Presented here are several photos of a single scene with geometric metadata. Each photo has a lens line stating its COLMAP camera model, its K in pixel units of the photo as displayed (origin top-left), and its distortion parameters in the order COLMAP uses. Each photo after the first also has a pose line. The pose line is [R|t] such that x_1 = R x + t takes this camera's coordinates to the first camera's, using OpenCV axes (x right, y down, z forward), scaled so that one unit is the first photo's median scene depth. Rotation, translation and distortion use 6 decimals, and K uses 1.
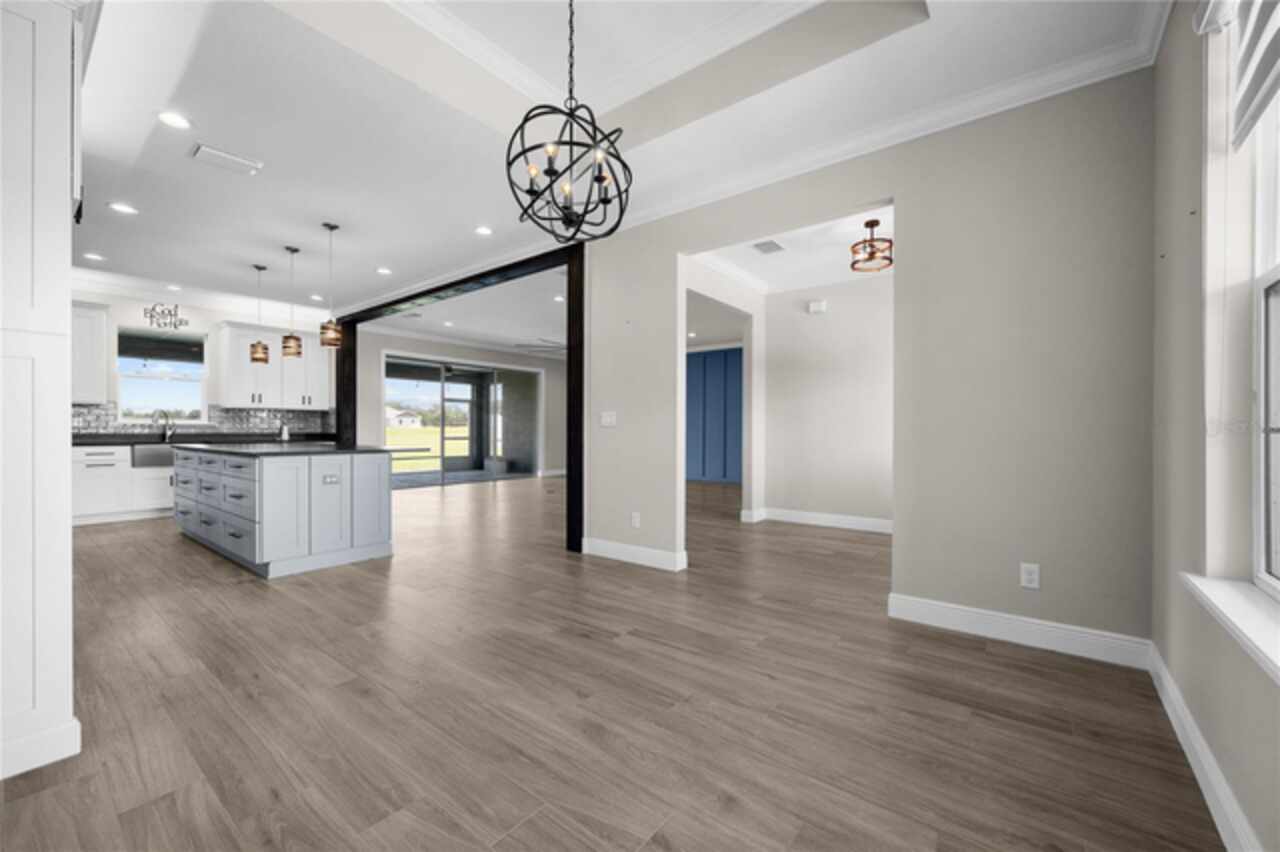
lens RADIAL K [[510.7, 0, 641.8], [0, 510.7, 428.9], [0, 0, 1]] dist [-0.004218, -0.000005]
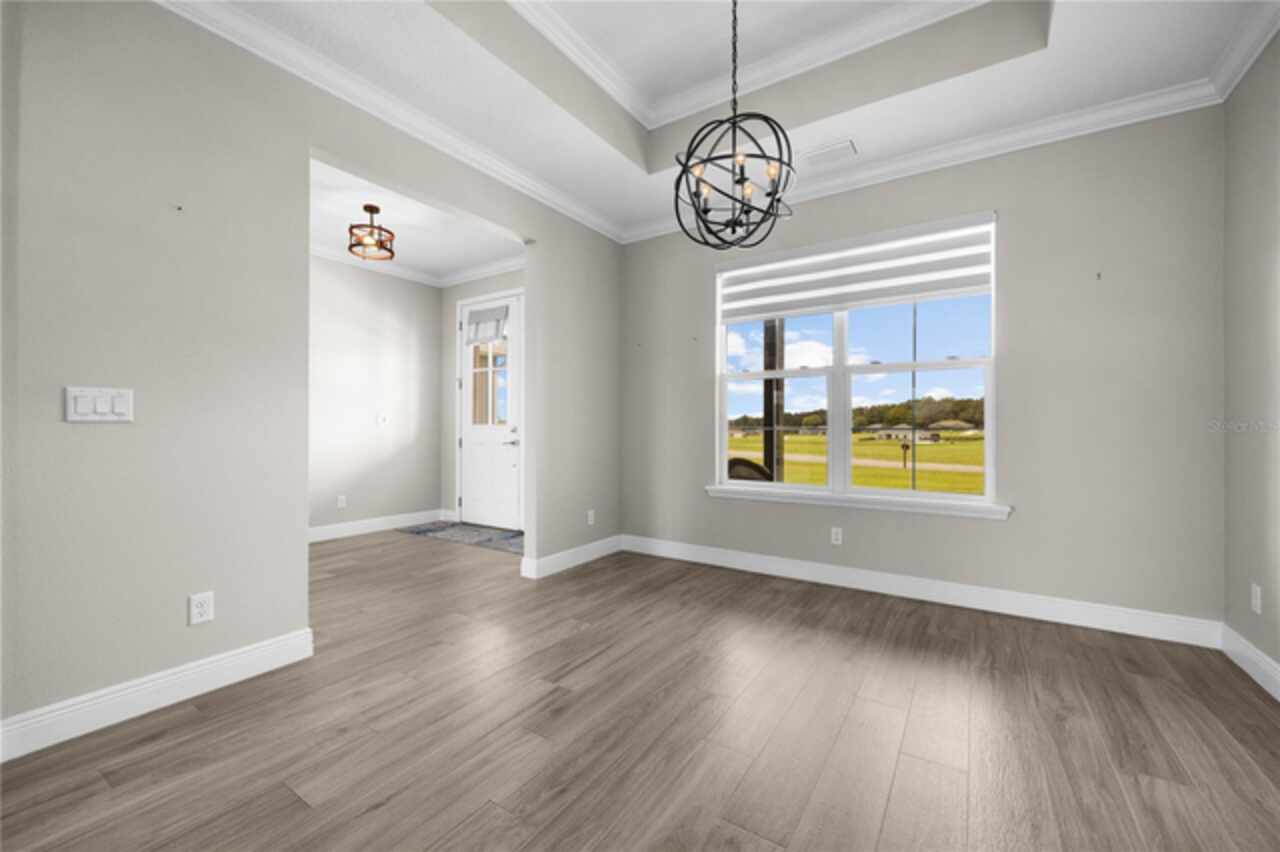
lens RADIAL K [[510.7, 0, 640.4], [0, 510.7, 427.8], [0, 0, 1]] dist [-0.004218, -0.000005]
pose [[-0.085094, -0.004251, 0.996364, -0.963316], [-0.007033, 0.999969, 0.003666, -0.008479], [-0.996348, -0.006696, -0.085122, 1.068647]]
